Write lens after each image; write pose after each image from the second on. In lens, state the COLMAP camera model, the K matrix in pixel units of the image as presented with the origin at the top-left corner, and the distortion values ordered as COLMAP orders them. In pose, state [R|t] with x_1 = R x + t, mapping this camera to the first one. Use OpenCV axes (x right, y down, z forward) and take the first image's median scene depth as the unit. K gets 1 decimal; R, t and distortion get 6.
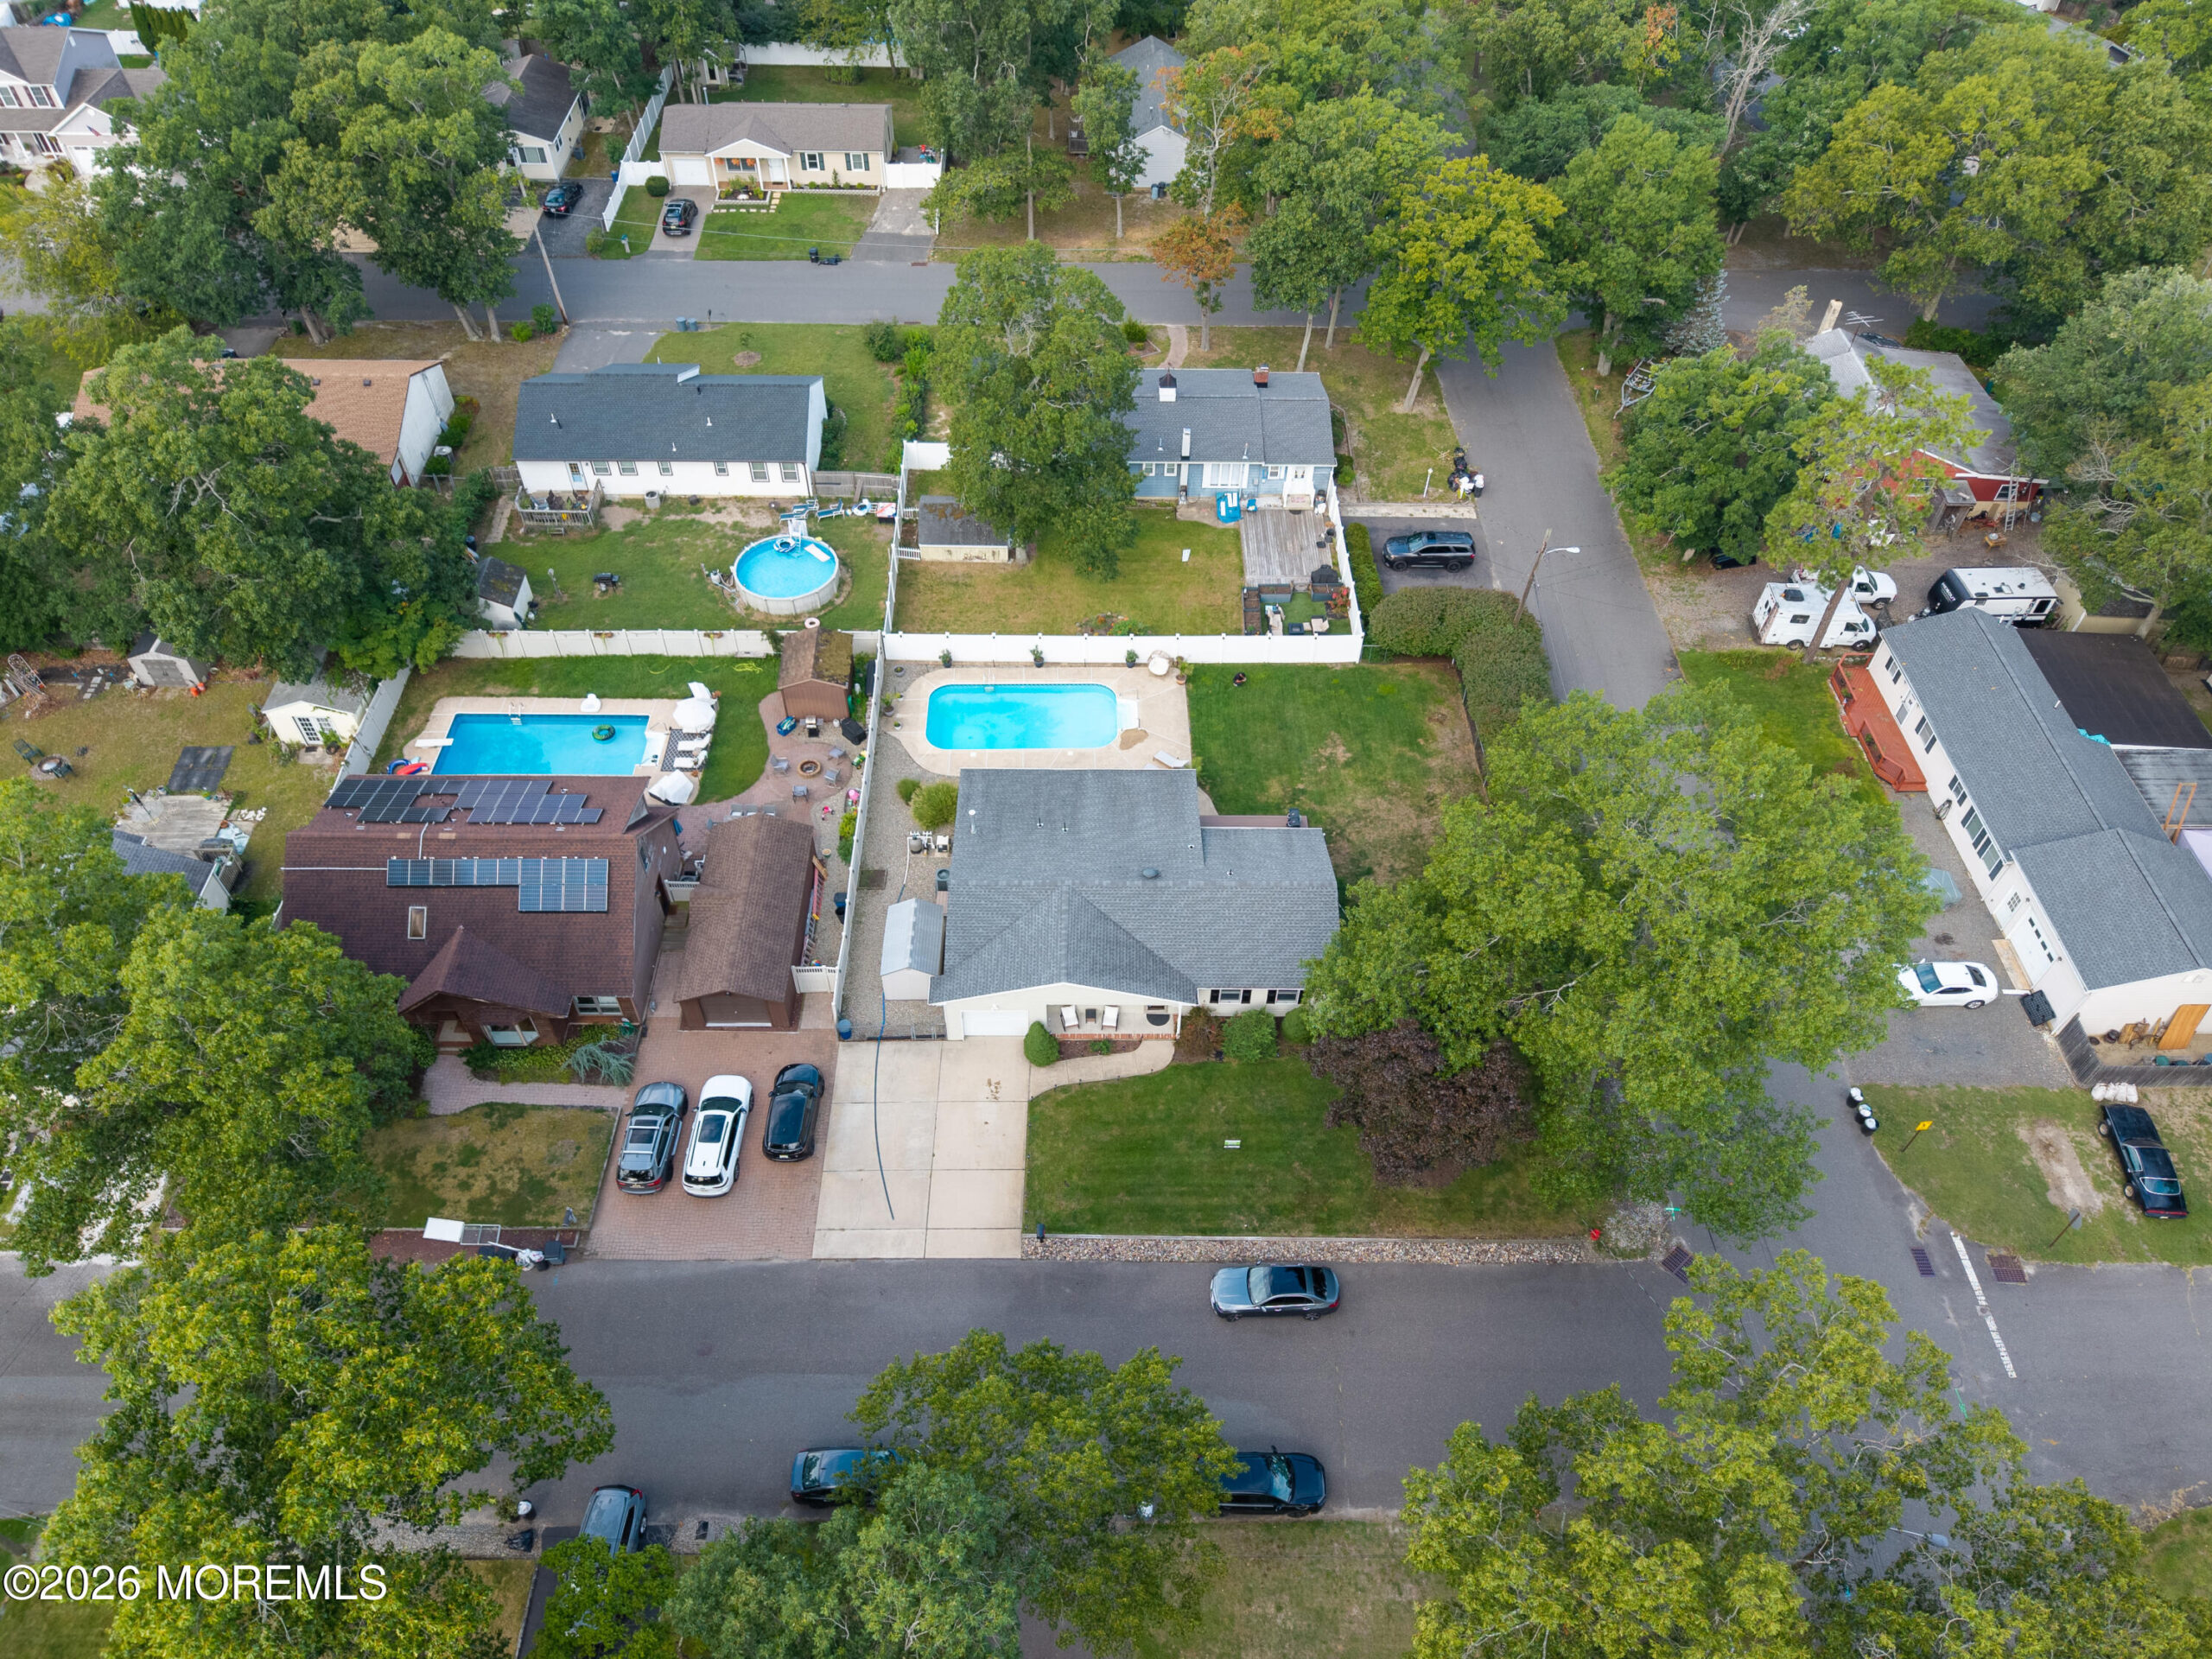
lens RADIAL K [[1483.6, 0, 1105.7], [0, 1483.6, 840.8], [0, 0, 1]] dist [0.033809, -0.039716]
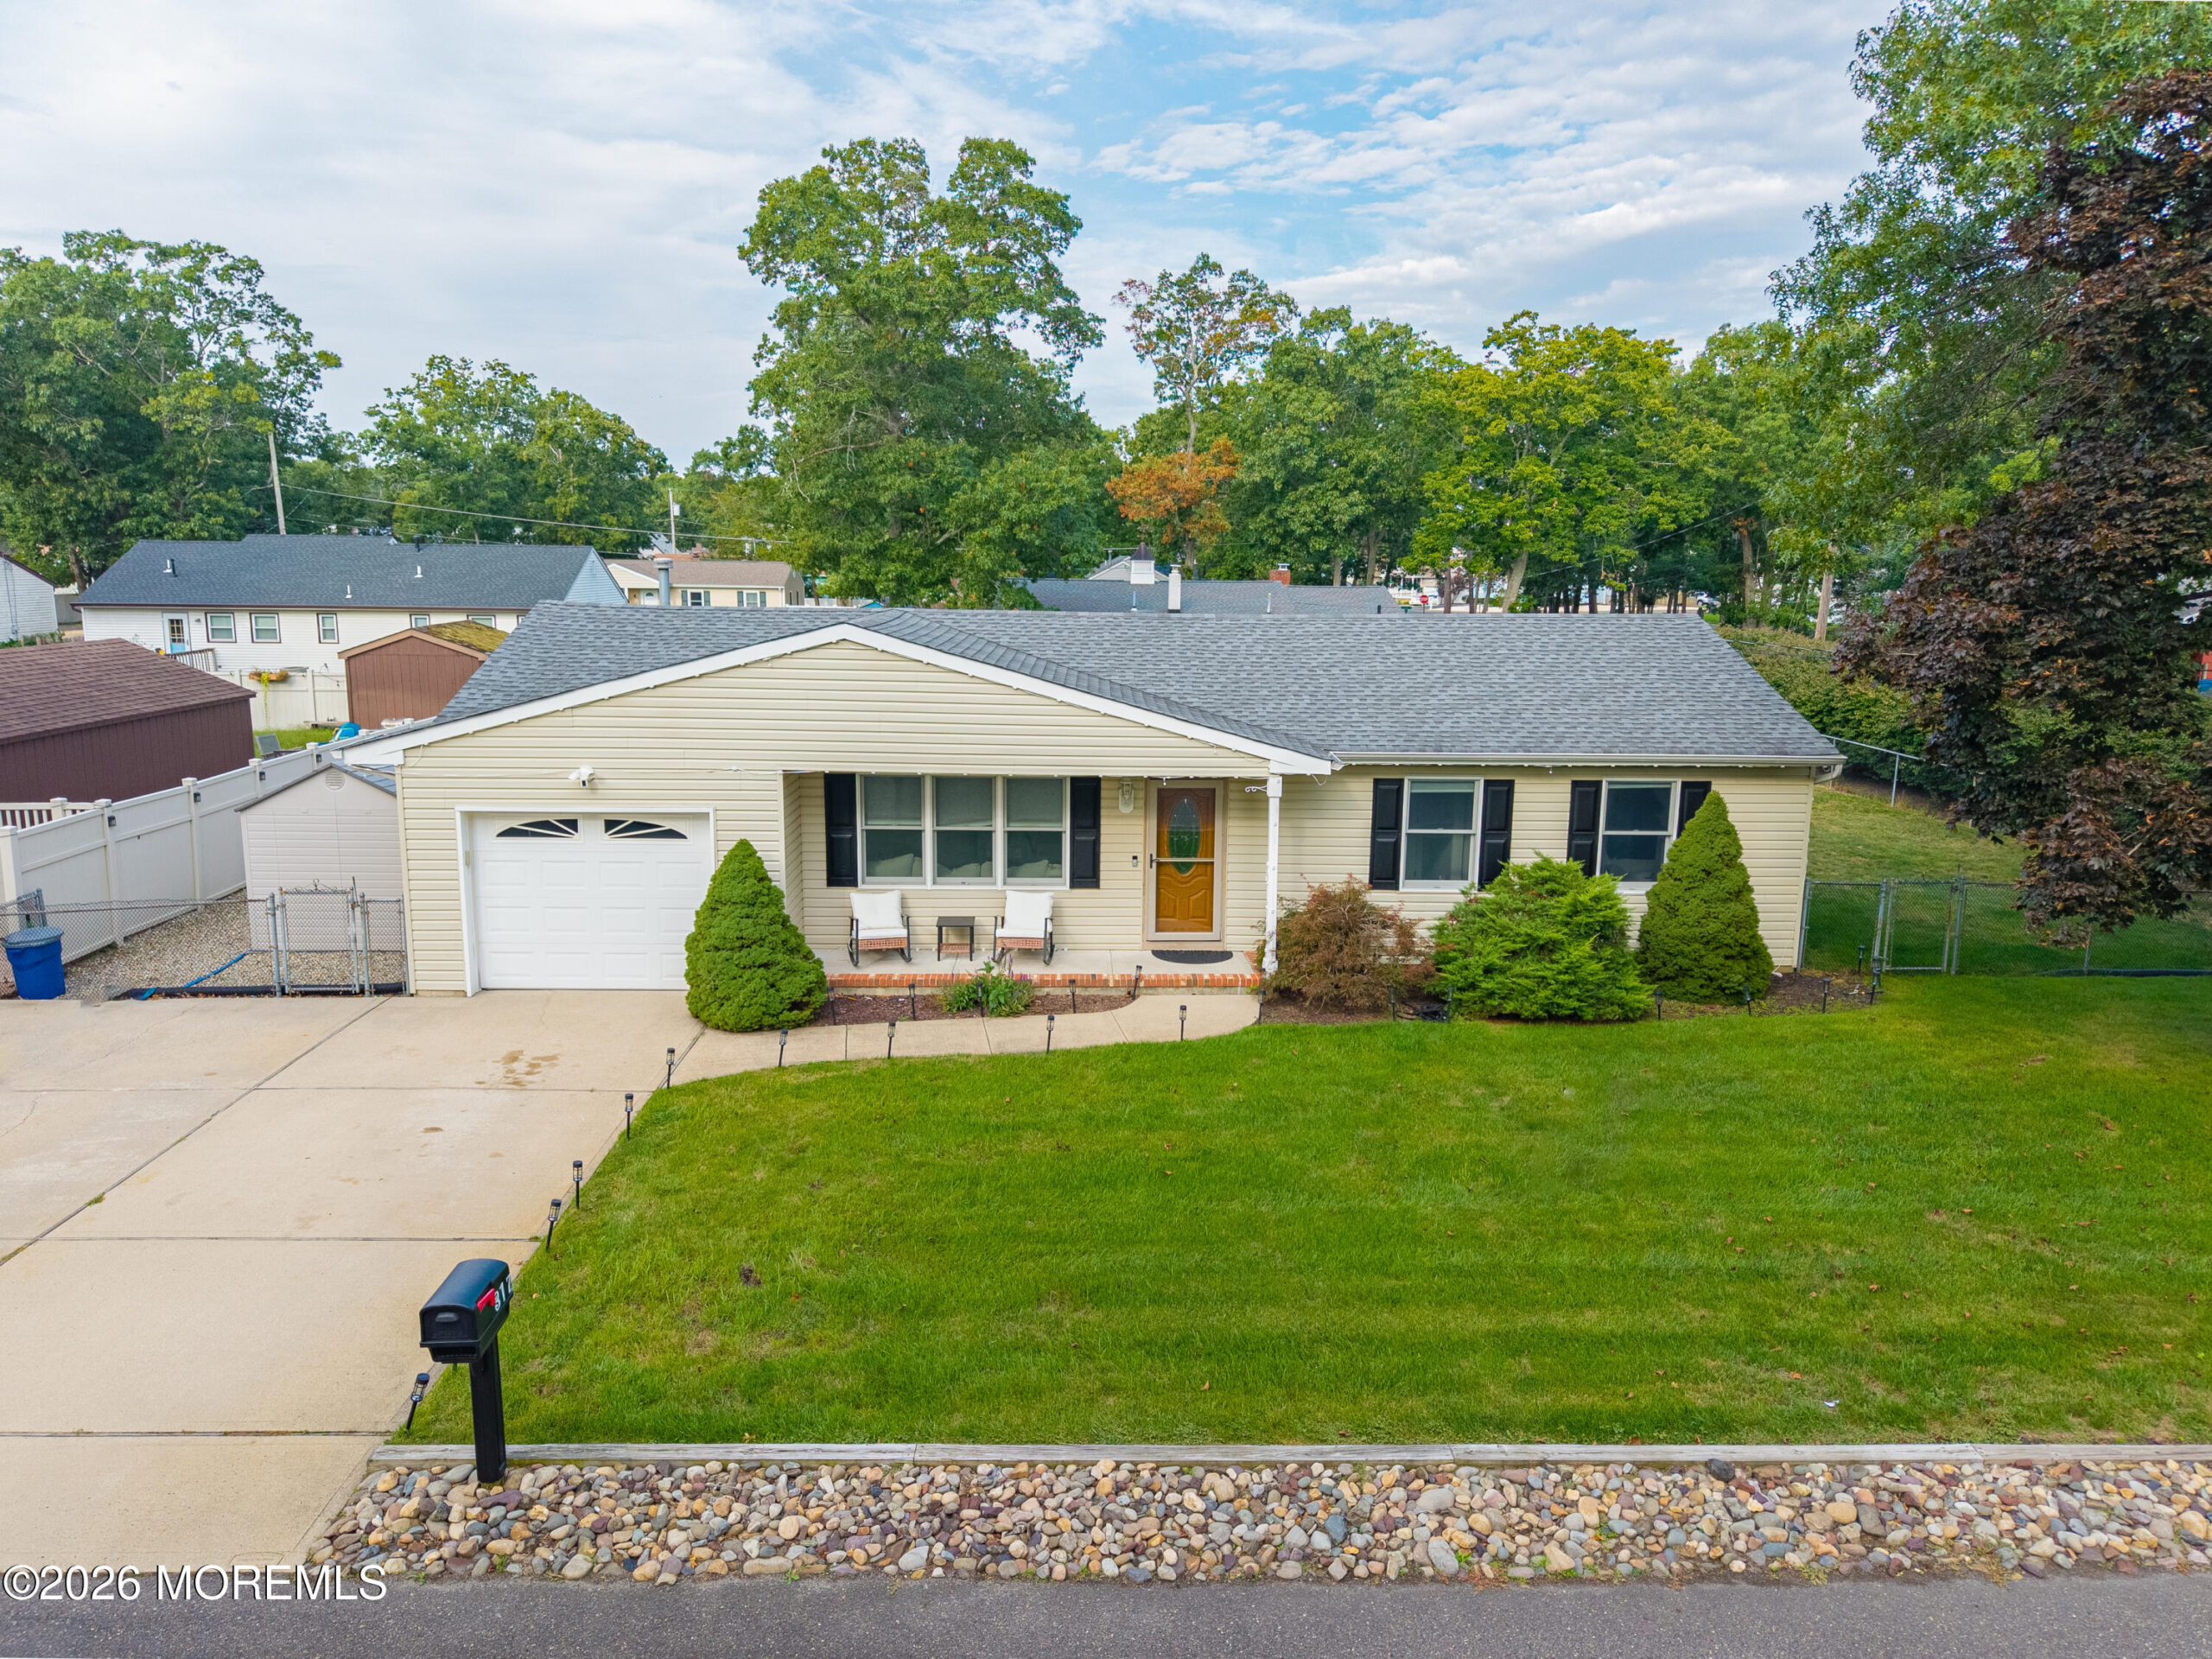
lens RADIAL K [[1501.0, 0, 1106.0], [0, 1501.0, 829.5], [0, 0, 1]] dist [0.028210, -0.028271]
pose [[0.999682, -0.005855, 0.024537, 0.009991], [0.019868, 0.782122, -0.622809, 0.235199], [-0.015544, 0.623098, 0.781989, 0.636393]]
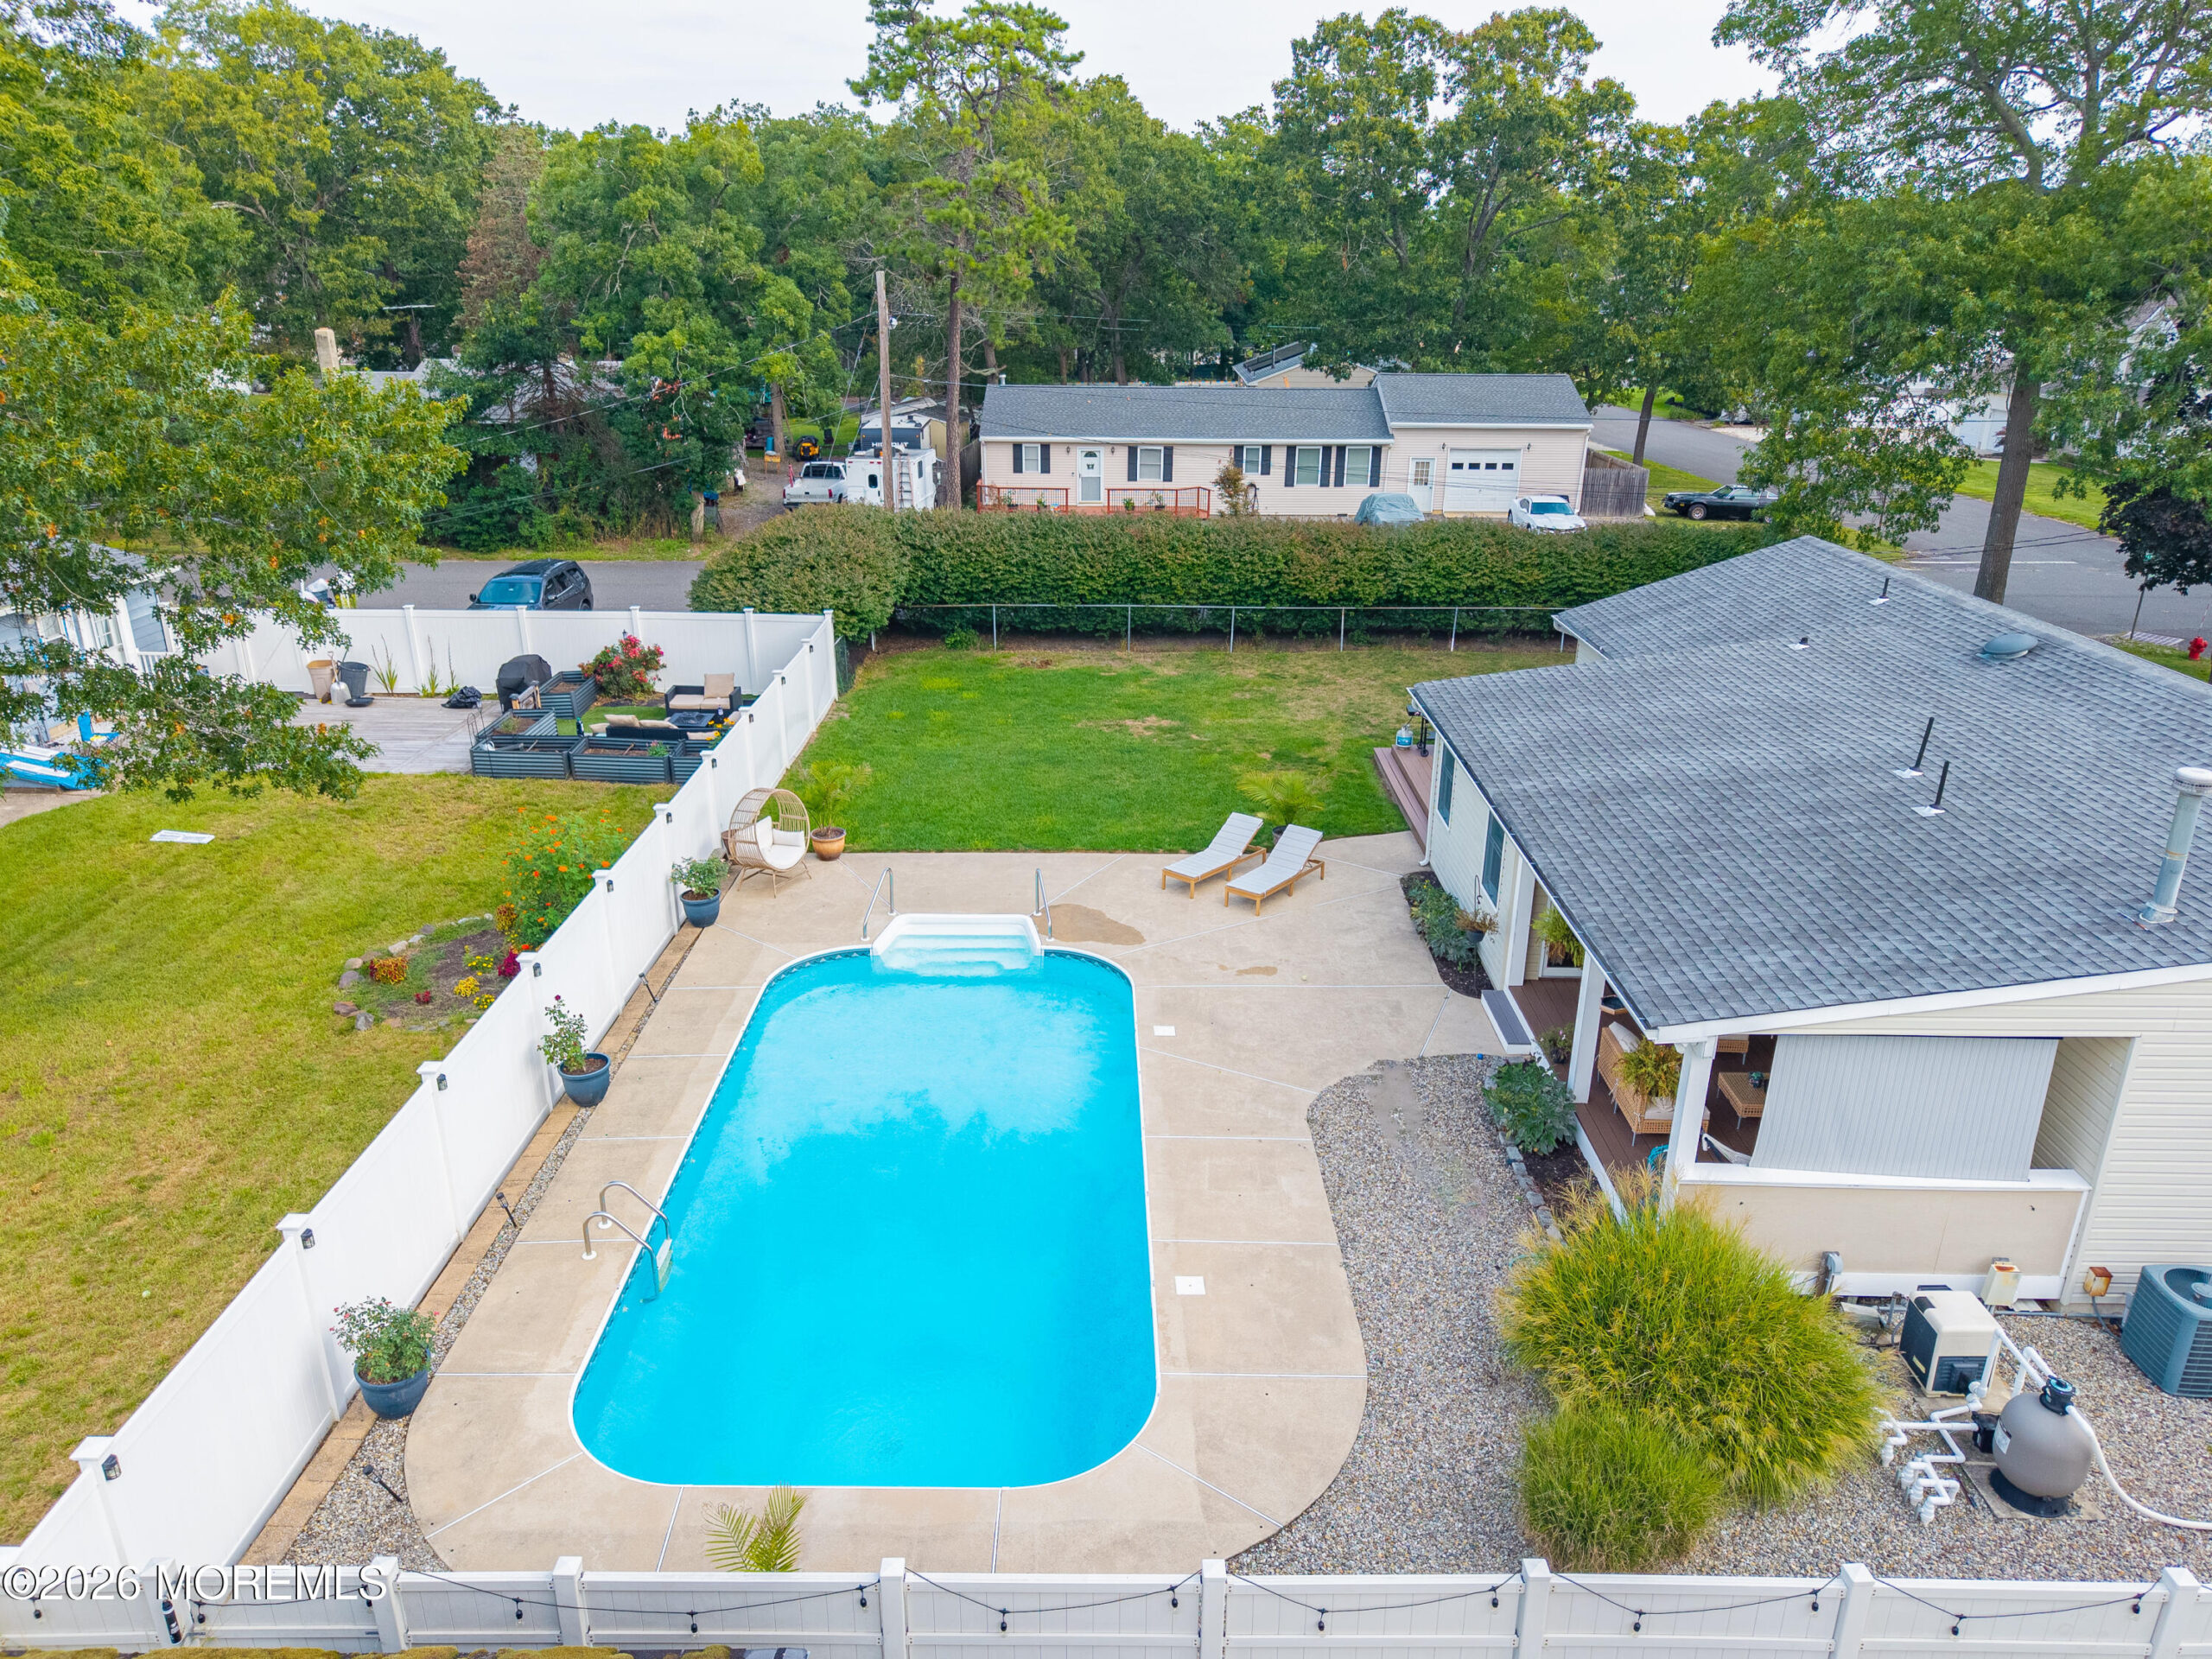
lens RADIAL K [[1494.2, 0, 1107.9], [0, 1494.2, 818.3], [0, 0, 1]] dist [0.043210, -0.050624]
pose [[0.021318, -0.356671, 0.933987, -0.239842], [0.747298, 0.626271, 0.222103, -0.141348], [-0.664147, 0.693232, 0.279891, 0.893875]]
